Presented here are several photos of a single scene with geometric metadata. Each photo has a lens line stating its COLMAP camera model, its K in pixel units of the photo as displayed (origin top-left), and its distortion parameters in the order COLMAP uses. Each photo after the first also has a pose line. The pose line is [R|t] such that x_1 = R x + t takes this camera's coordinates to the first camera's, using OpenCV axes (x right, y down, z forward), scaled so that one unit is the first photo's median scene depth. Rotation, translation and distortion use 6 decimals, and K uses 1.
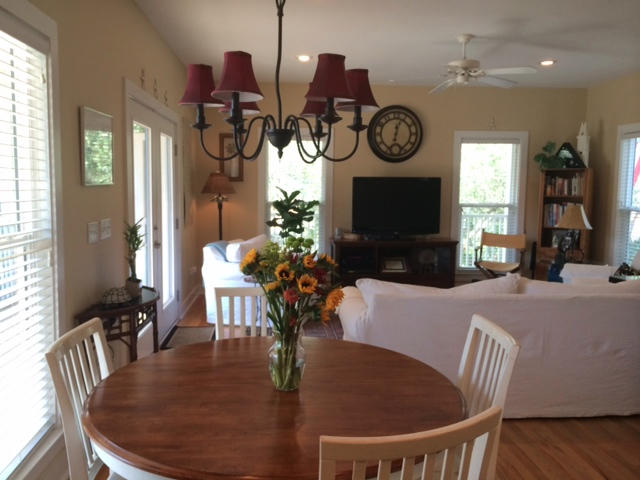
lens RADIAL K [[527.3, 0, 320.1], [0, 527.3, 238.1], [0, 0, 1]] dist [0.010363, 0.000573]
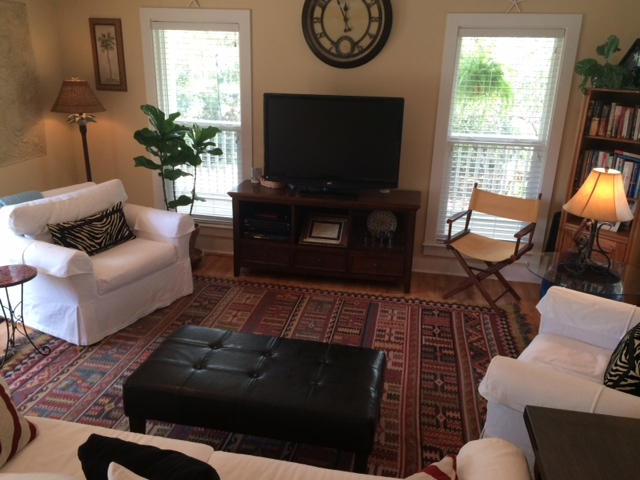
lens RADIAL K [[527.3, 0, 319.5], [0, 527.3, 242.9], [0, 0, 1]] dist [0.010363, 0.000573]
pose [[0.975143, 0.089988, -0.202478, 0.261663], [-0.043888, 0.974154, 0.221579, -0.079221], [0.217184, -0.207185, 0.953890, 0.352237]]
